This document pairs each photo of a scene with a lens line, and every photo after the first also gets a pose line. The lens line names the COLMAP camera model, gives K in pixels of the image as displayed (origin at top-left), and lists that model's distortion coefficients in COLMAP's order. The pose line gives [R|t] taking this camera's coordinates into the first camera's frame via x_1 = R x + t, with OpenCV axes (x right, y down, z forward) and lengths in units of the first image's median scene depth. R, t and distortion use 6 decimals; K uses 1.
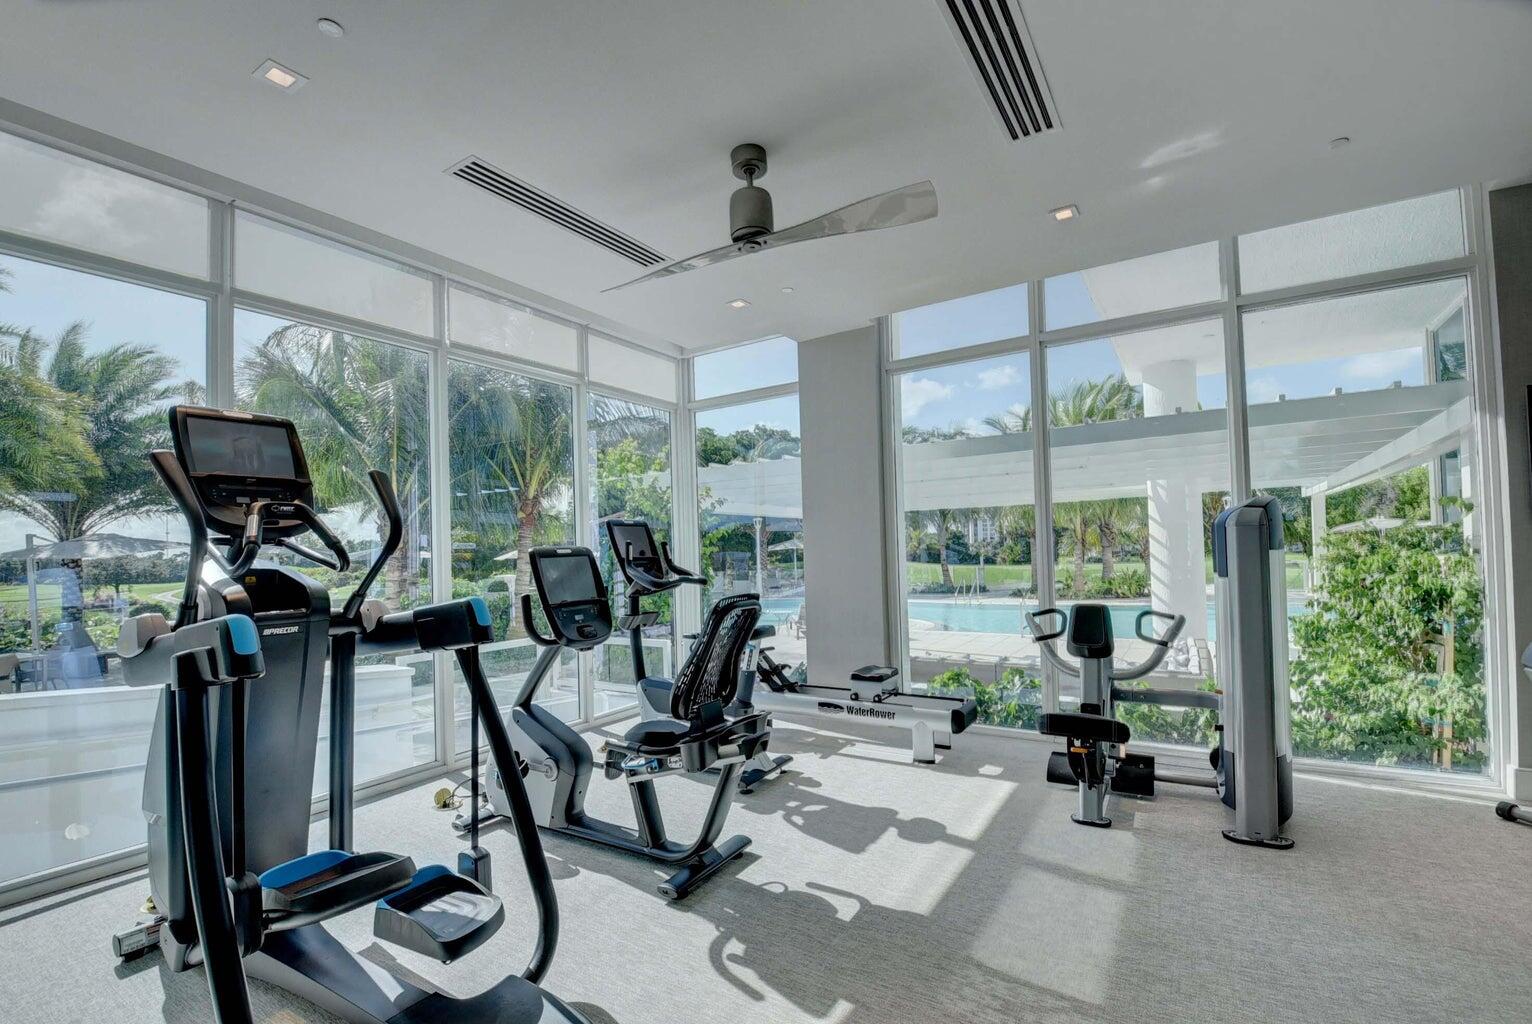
lens RADIAL K [[674.5, 0, 767.5], [0, 674.5, 524.0], [0, 0, 1]] dist [-0.005116, -0.000777]
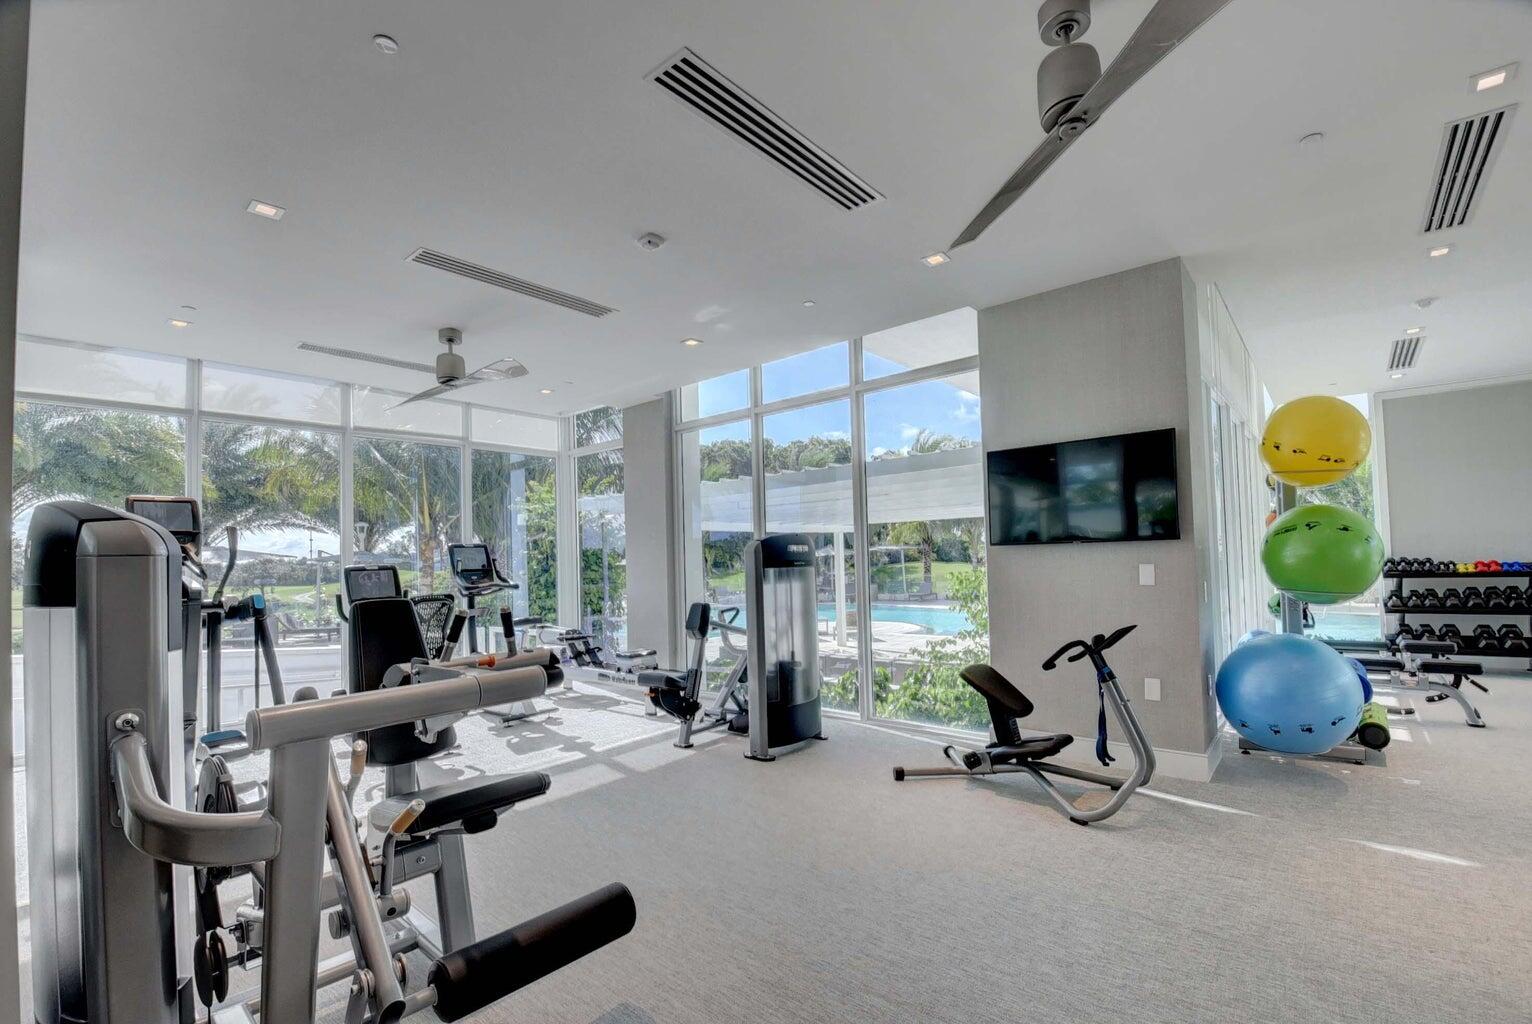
lens RADIAL K [[674.5, 0, 767.1], [0, 674.5, 518.5], [0, 0, 1]] dist [-0.005116, -0.000777]
pose [[0.991265, -0.008207, -0.131631, 0.807019], [0.006278, 0.999867, -0.015064, -0.045090], [0.131737, 0.014106, 0.991184, -0.459160]]
